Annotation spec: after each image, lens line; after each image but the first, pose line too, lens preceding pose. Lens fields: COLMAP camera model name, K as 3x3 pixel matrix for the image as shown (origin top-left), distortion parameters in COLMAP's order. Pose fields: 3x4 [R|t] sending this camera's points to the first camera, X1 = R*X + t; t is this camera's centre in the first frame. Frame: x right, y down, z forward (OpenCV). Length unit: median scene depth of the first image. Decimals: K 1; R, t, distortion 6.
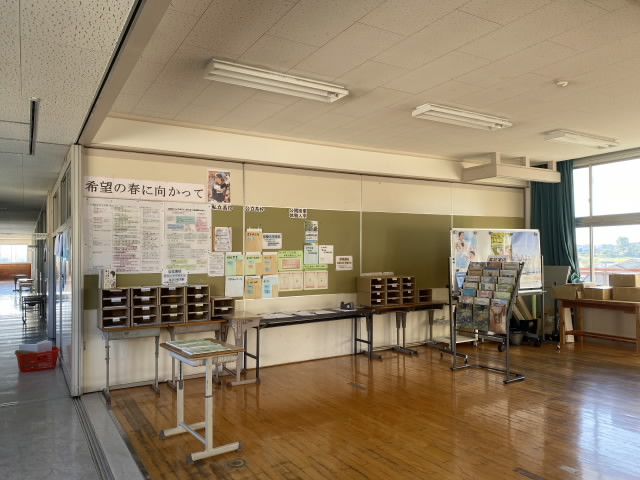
lens RADIAL K [[484.8, 0, 320.2], [0, 484.8, 242.1], [0, 0, 1]] dist [0.054961, -0.000624]
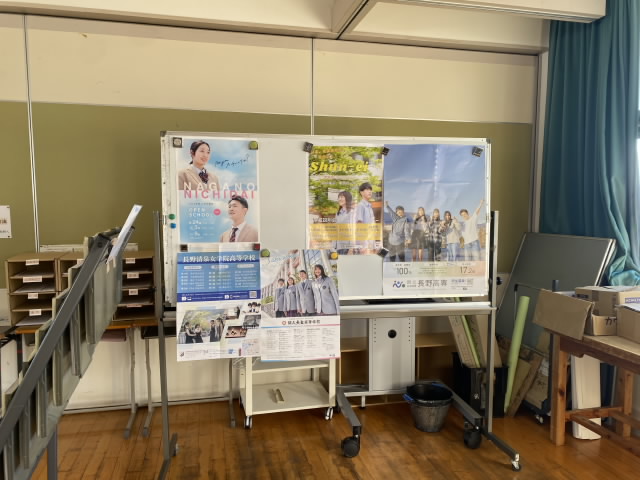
lens RADIAL K [[484.8, 0, 319.4], [0, 484.8, 238.1], [0, 0, 1]] dist [0.054961, -0.000624]
pose [[0.950840, 0.029790, -0.308245, 0.468358], [-0.002872, 0.996168, 0.087414, 0.017503], [0.309668, -0.082231, 0.947282, 0.649224]]
